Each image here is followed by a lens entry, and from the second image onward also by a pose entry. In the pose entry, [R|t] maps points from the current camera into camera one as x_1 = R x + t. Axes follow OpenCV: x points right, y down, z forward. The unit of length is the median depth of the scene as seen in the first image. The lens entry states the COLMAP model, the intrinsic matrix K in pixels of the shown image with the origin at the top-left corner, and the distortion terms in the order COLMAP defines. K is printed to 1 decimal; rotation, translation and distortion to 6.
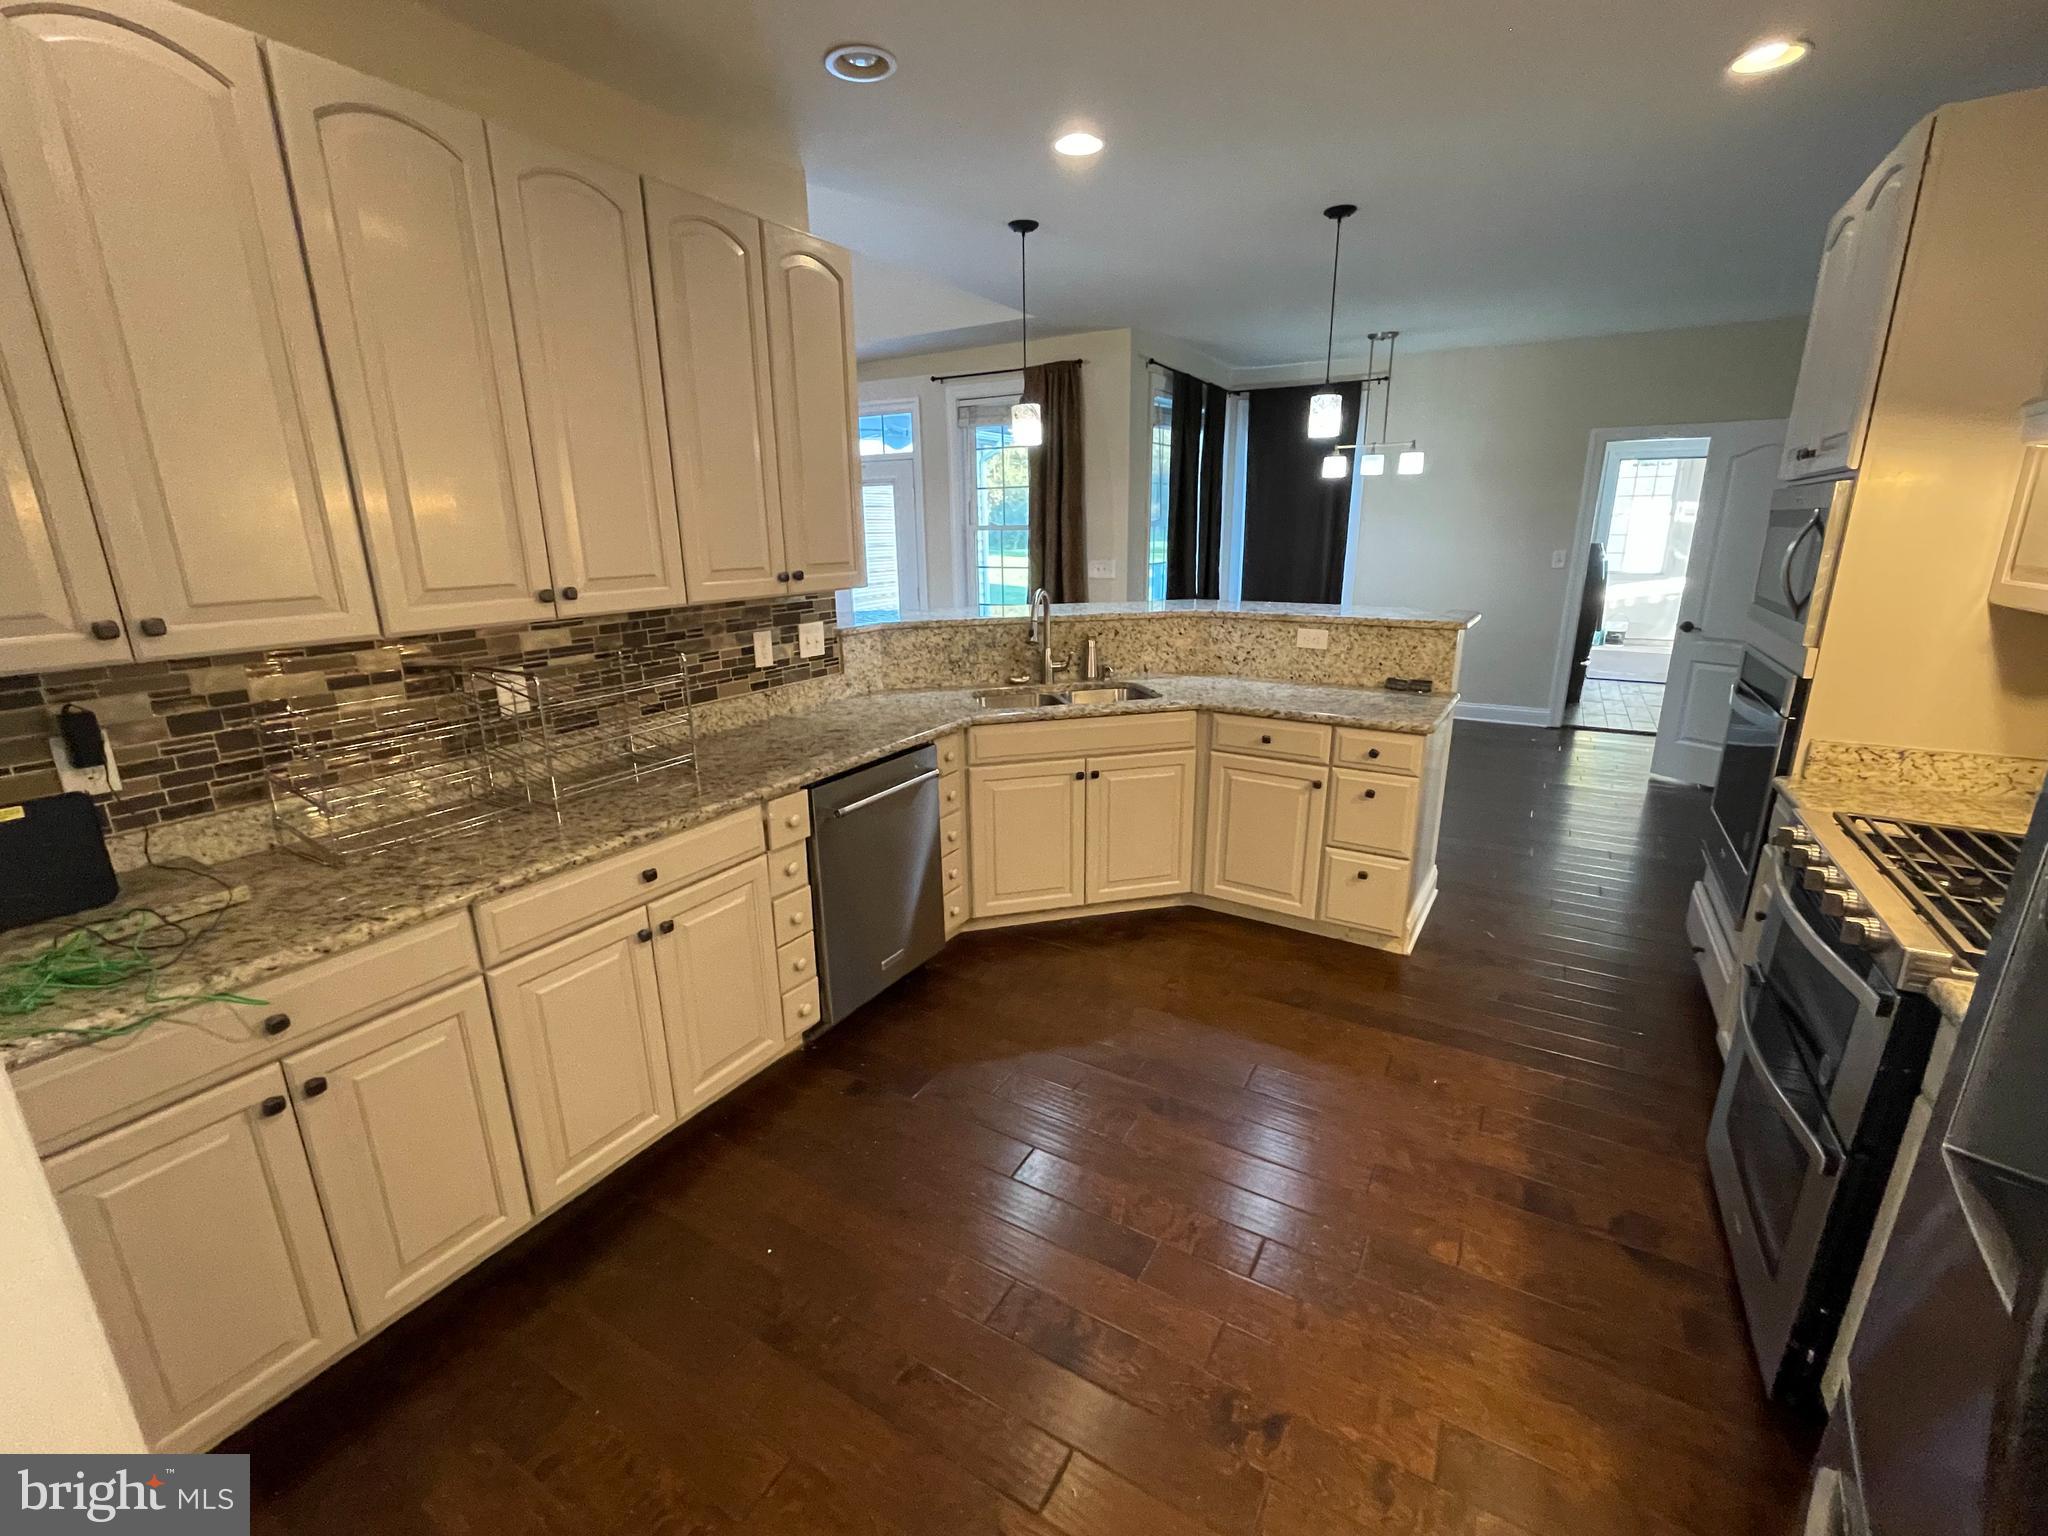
lens RADIAL K [[878.1, 0, 1024.0], [0, 878.1, 768.0], [0, 0, 1]] dist [-0.000868, 0.000063]
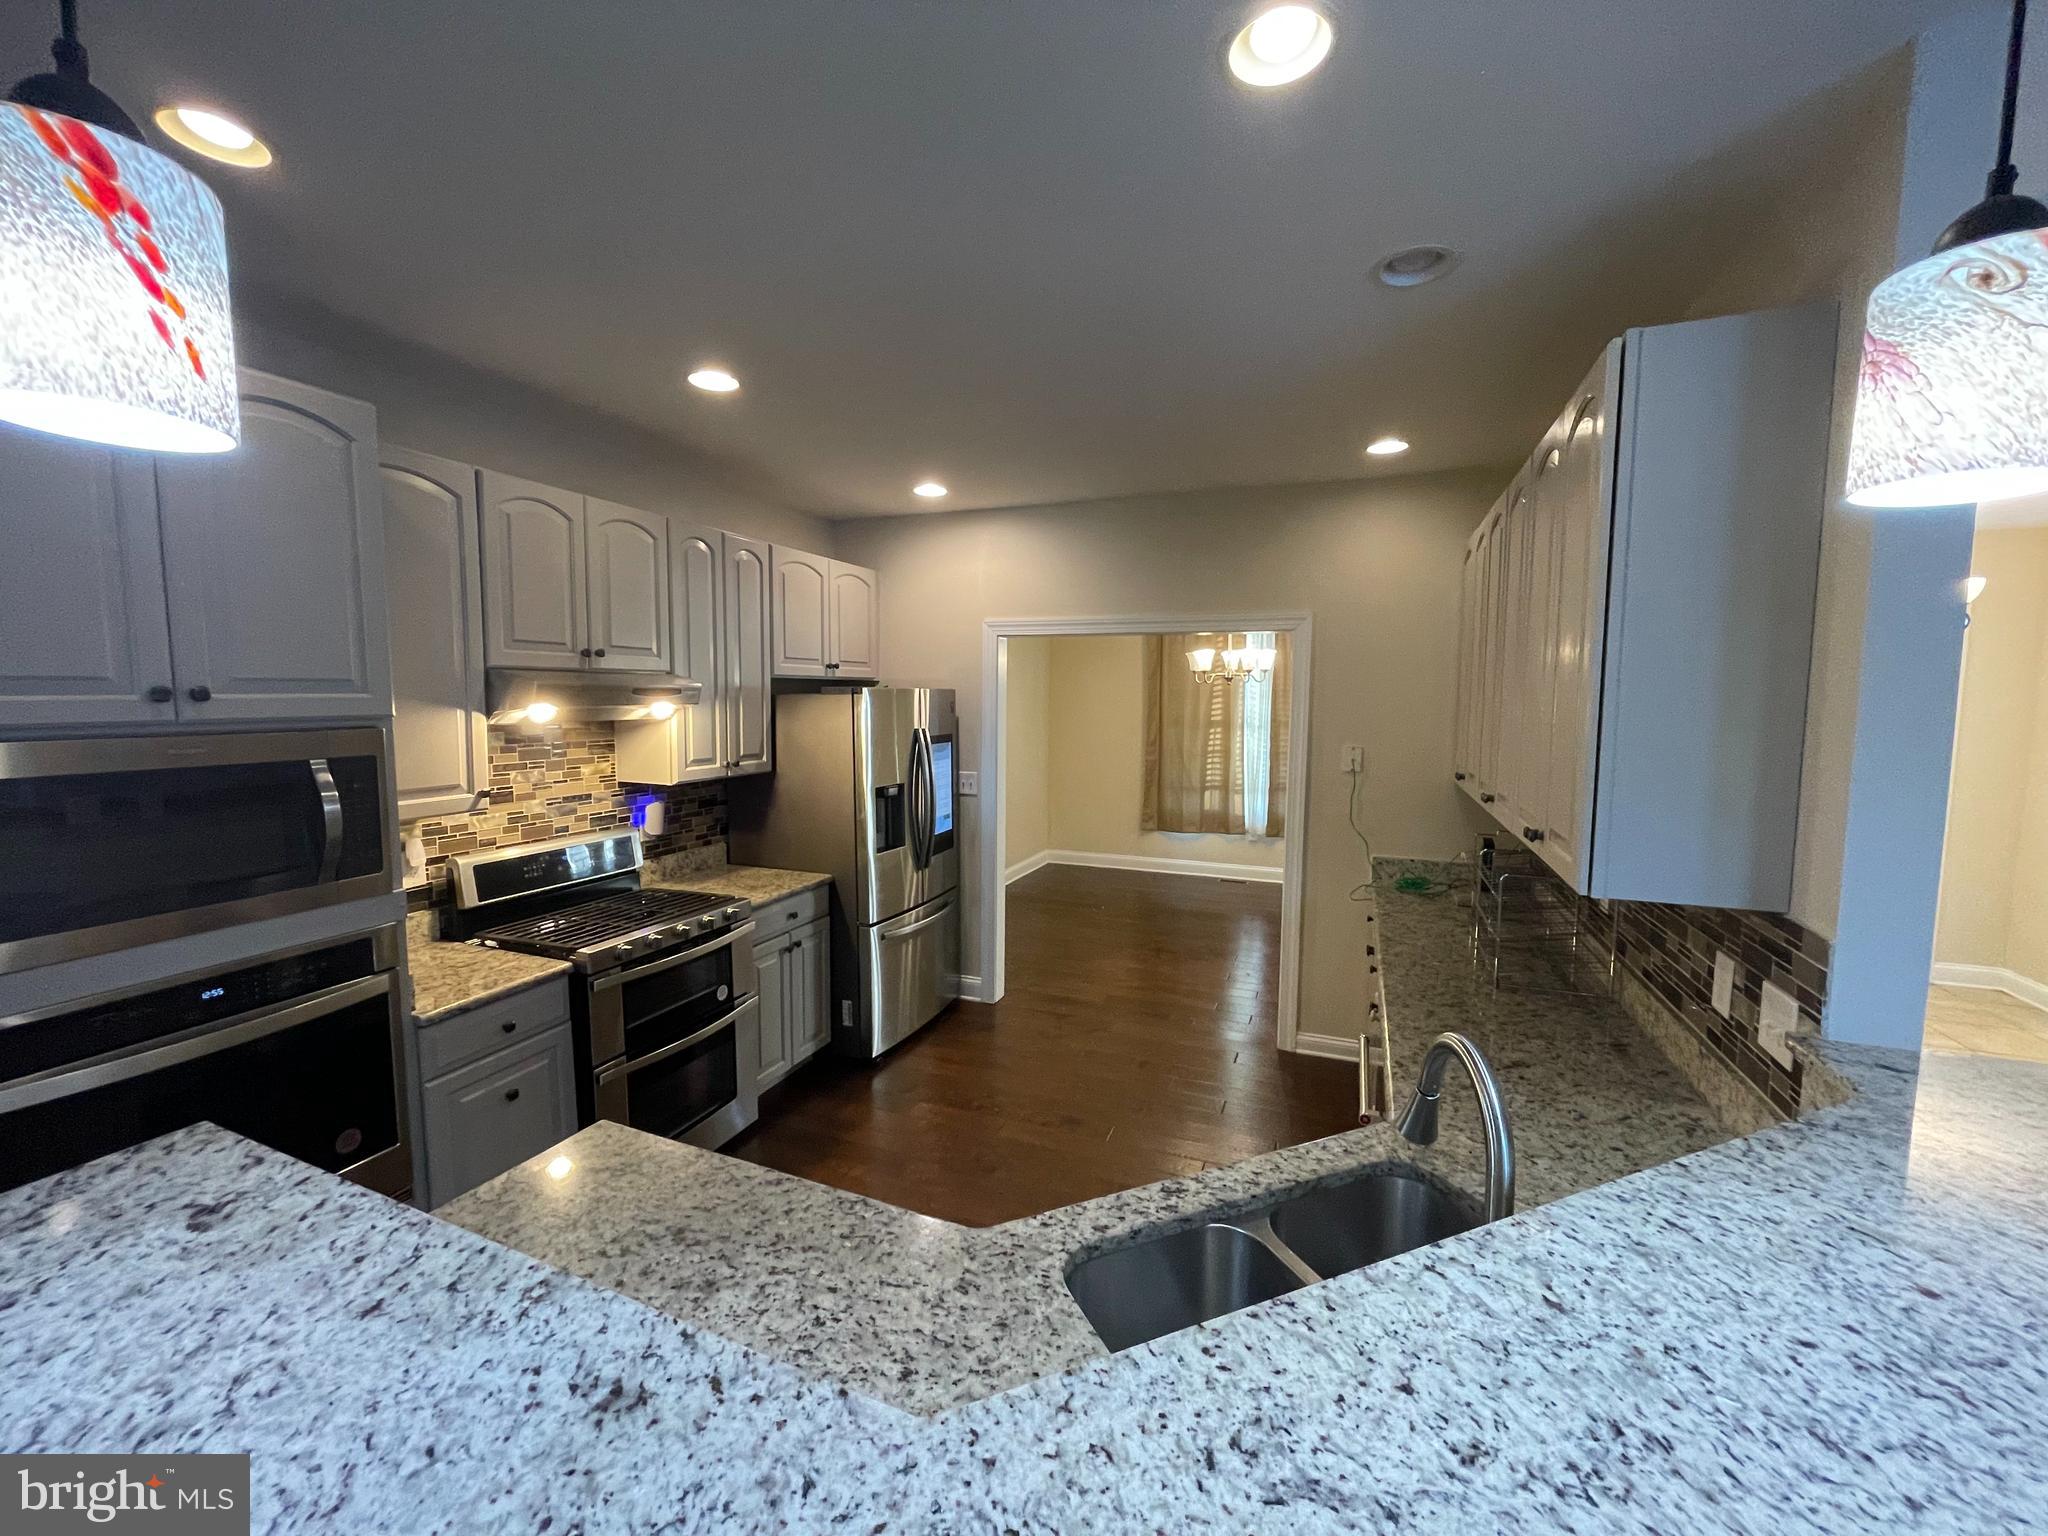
lens RADIAL K [[824.1, 0, 1024.0], [0, 824.1, 768.0], [0, 0, 1]] dist [-0.002135, -0.000110]
pose [[-0.988625, 0.019959, -0.149071, 0.224994], [-0.035129, 0.933098, 0.357903, -0.430235], [0.146241, 0.359068, -0.921783, 1.338107]]
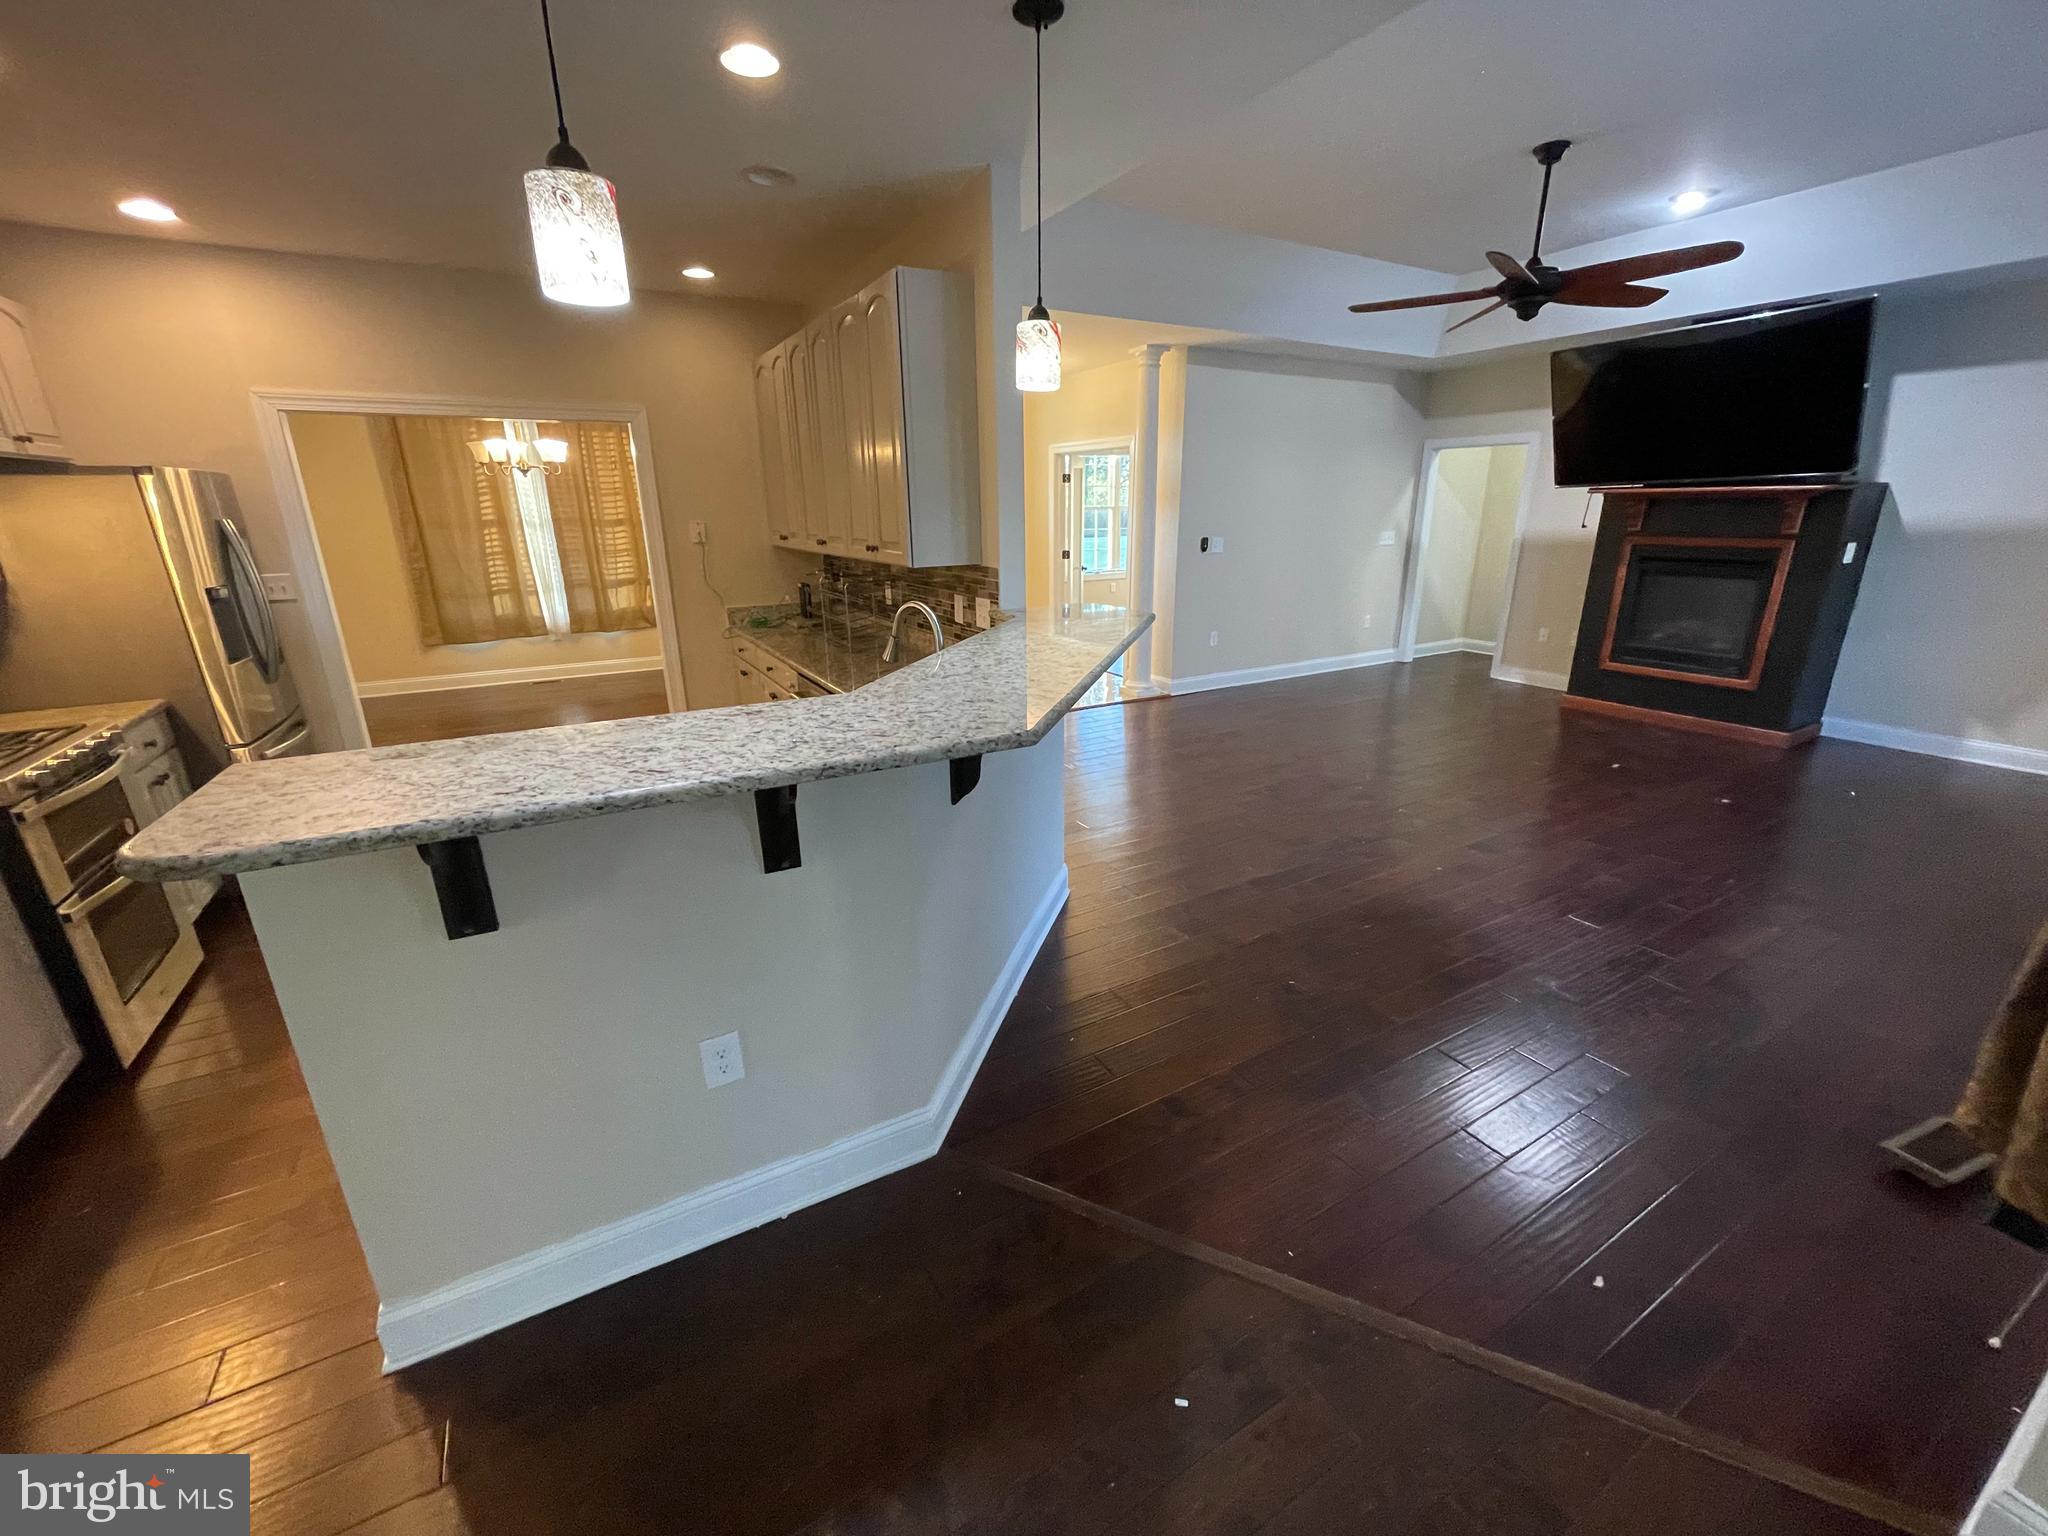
lens RADIAL K [[825.8, 0, 1024.0], [0, 825.8, 768.0], [0, 0, 1]] dist [-0.001015, -0.000253]
pose [[-0.499192, 0.281859, -0.819368, 0.645322], [-0.221172, 0.872844, 0.435001, -0.450232], [0.837789, 0.398370, -0.373377, 1.549232]]
